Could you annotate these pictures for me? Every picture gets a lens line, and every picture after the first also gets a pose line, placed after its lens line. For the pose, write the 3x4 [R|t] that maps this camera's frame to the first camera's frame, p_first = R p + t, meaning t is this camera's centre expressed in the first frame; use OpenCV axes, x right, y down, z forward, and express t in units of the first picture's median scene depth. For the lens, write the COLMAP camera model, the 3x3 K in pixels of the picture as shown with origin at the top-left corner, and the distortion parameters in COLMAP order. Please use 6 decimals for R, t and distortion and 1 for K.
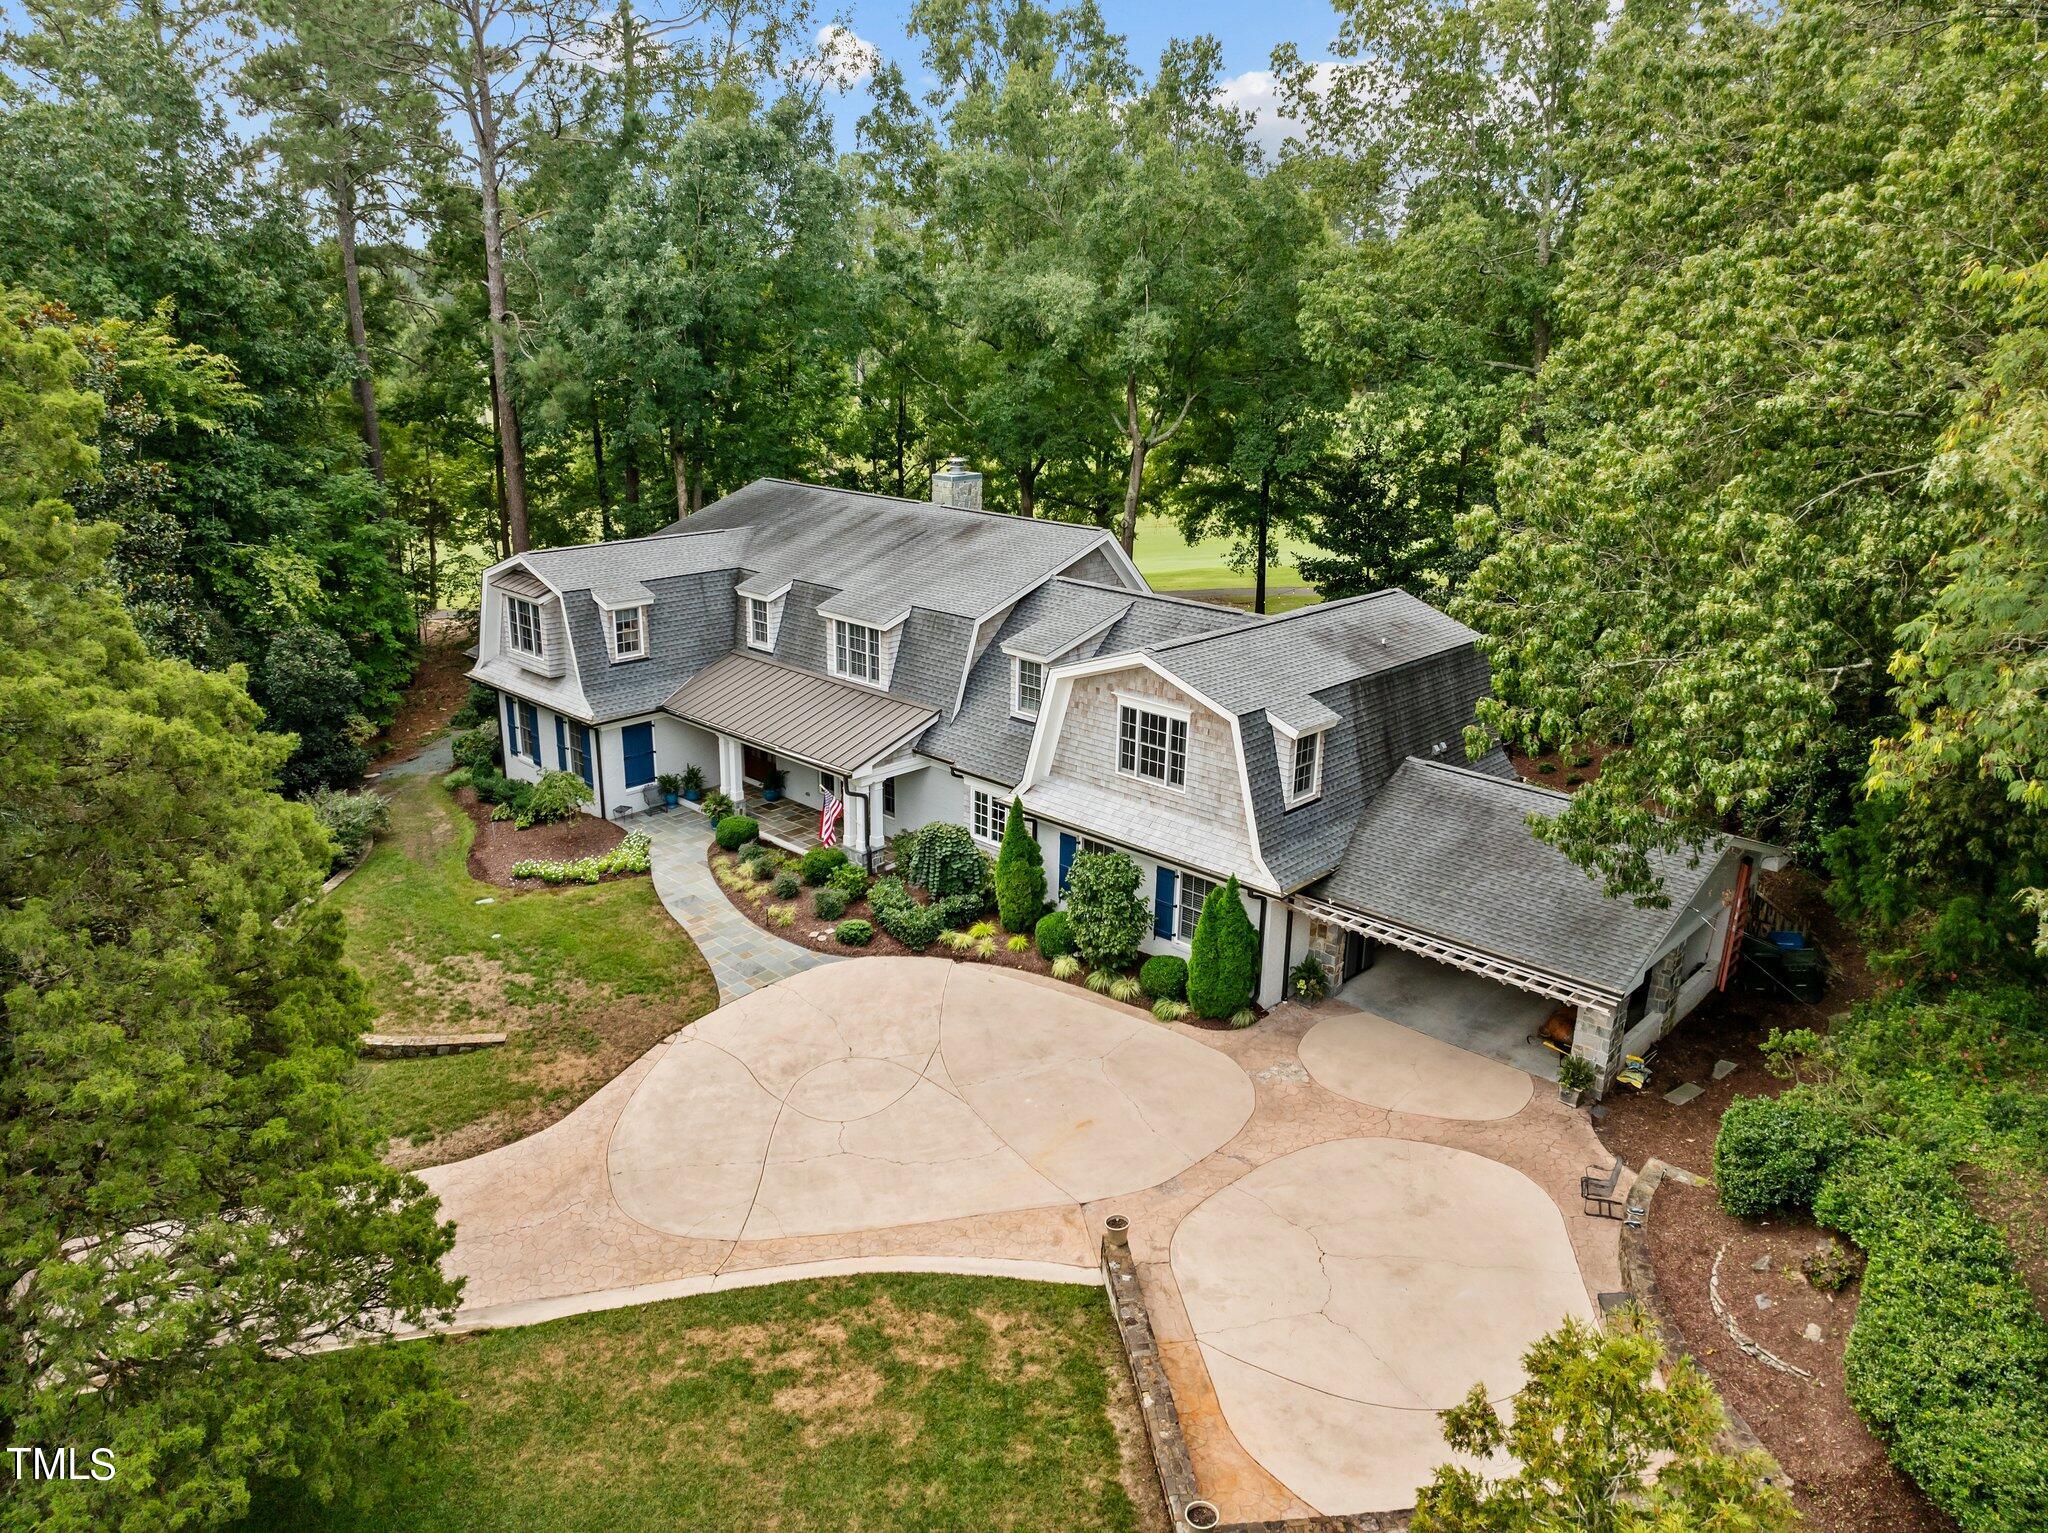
lens RADIAL K [[1420.5, 0, 1026.1], [0, 1420.5, 762.7], [0, 0, 1]] dist [-0.021930, -0.001010]
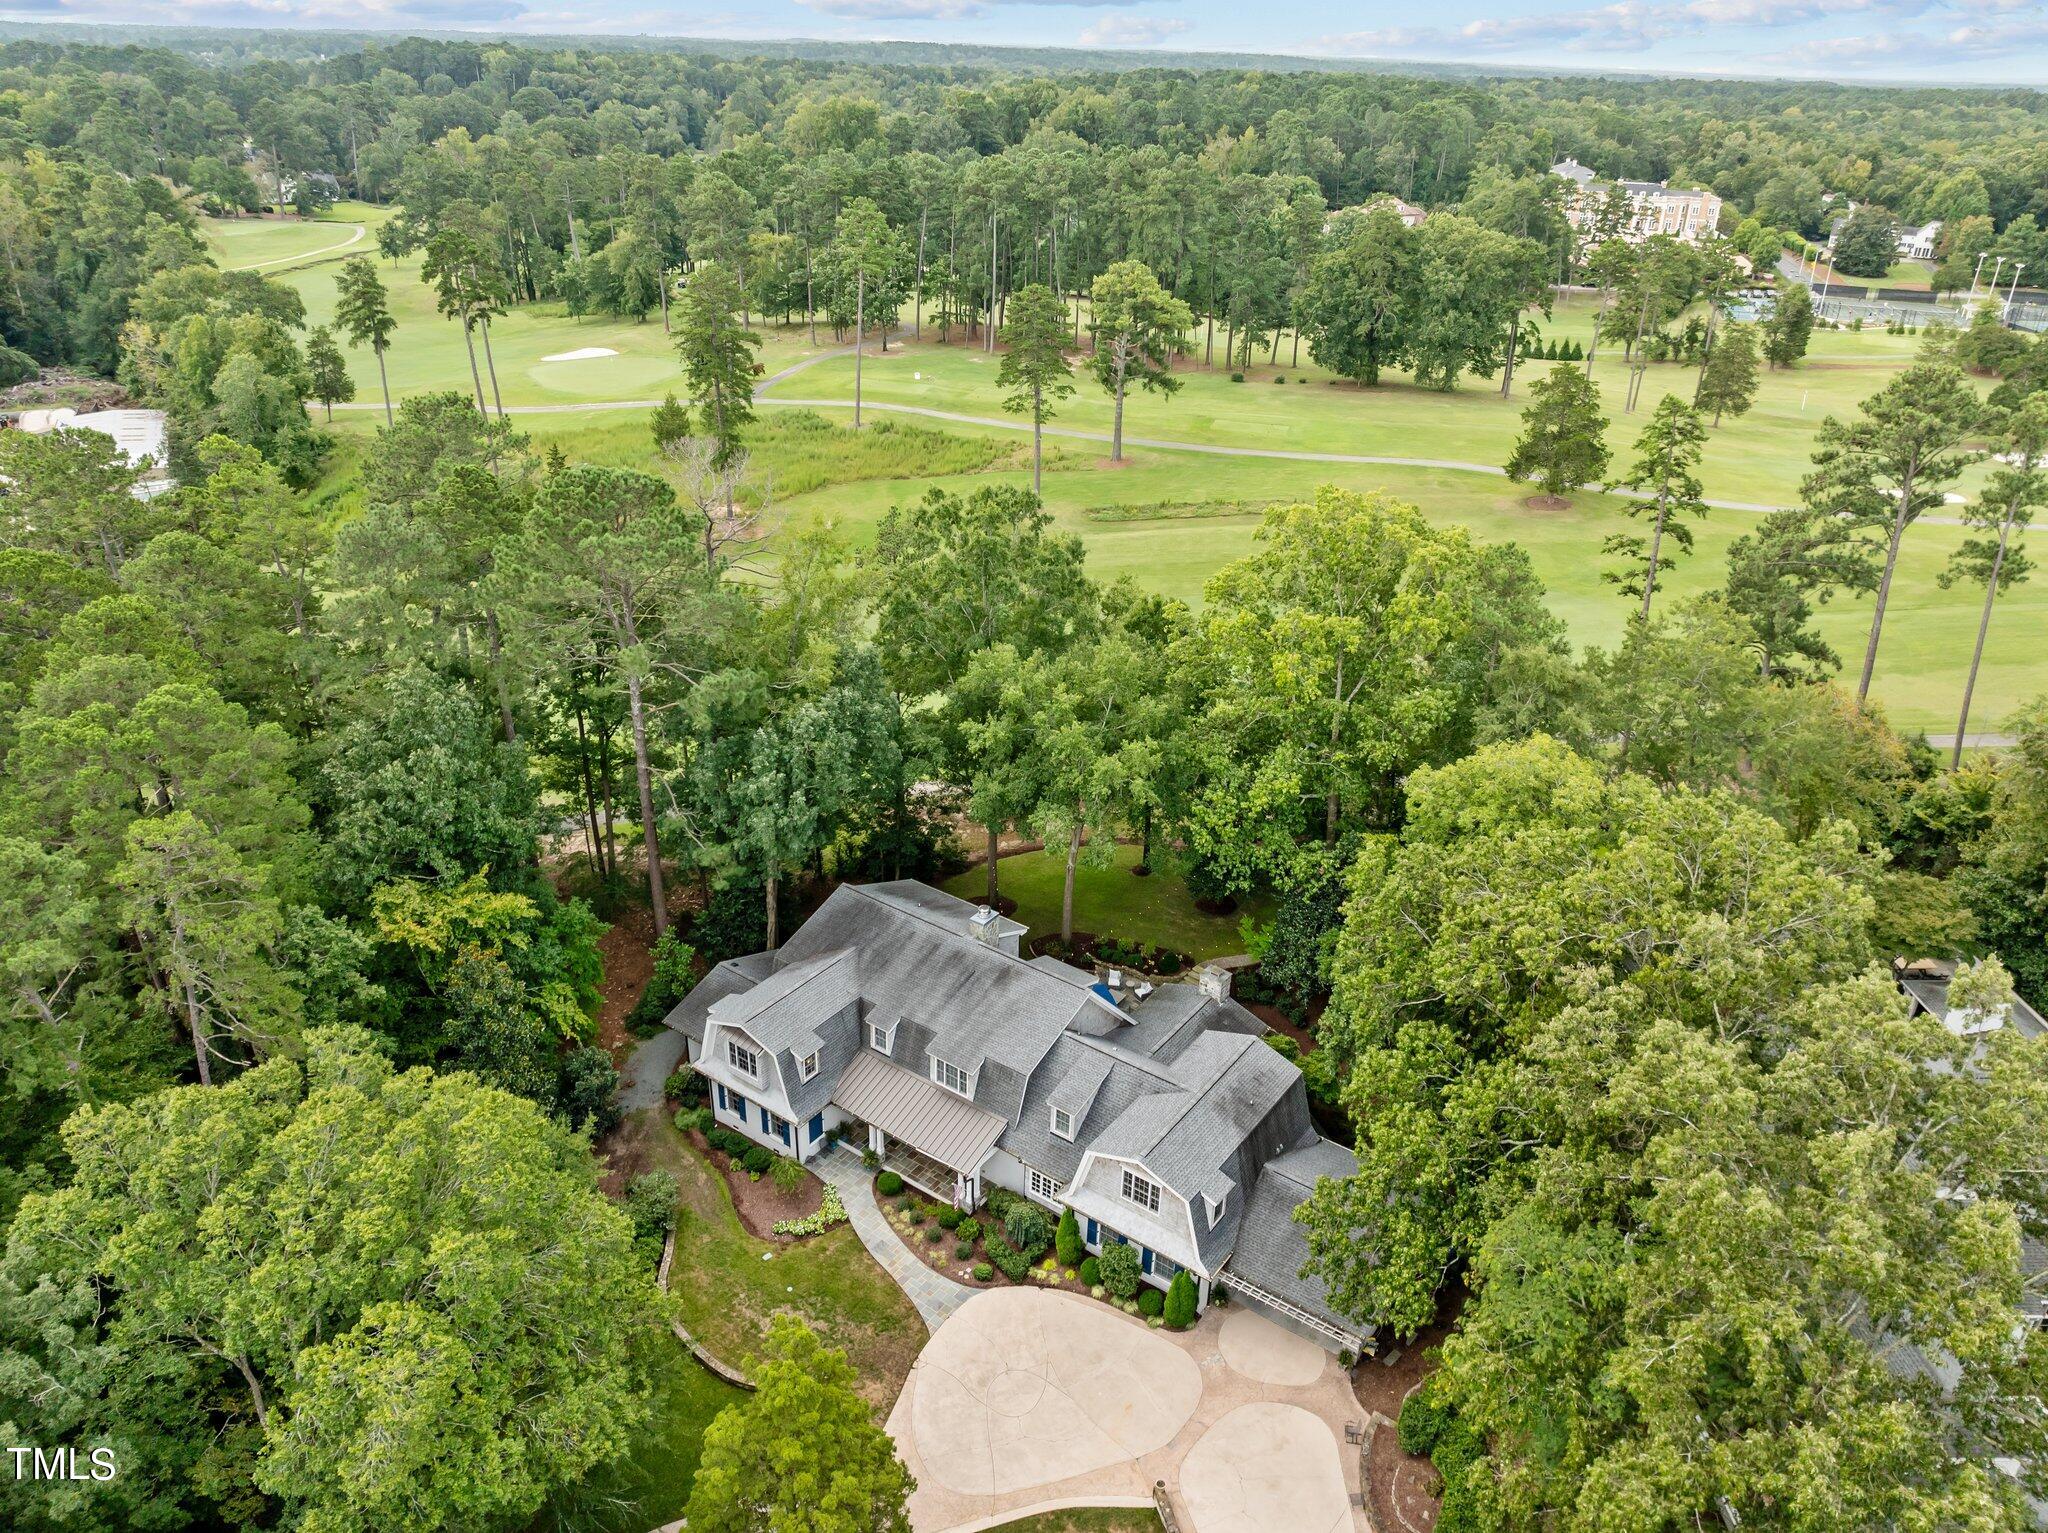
lens RADIAL K [[1421.7, 0, 1024.3], [0, 1421.7, 768.7], [0, 0, 1]] dist [-0.011475, -0.002949]
pose [[0.990799, -0.054626, 0.123828, -0.280562], [0.035328, 0.987595, 0.152998, -0.886188], [-0.130650, -0.147216, 0.980438, -0.823345]]
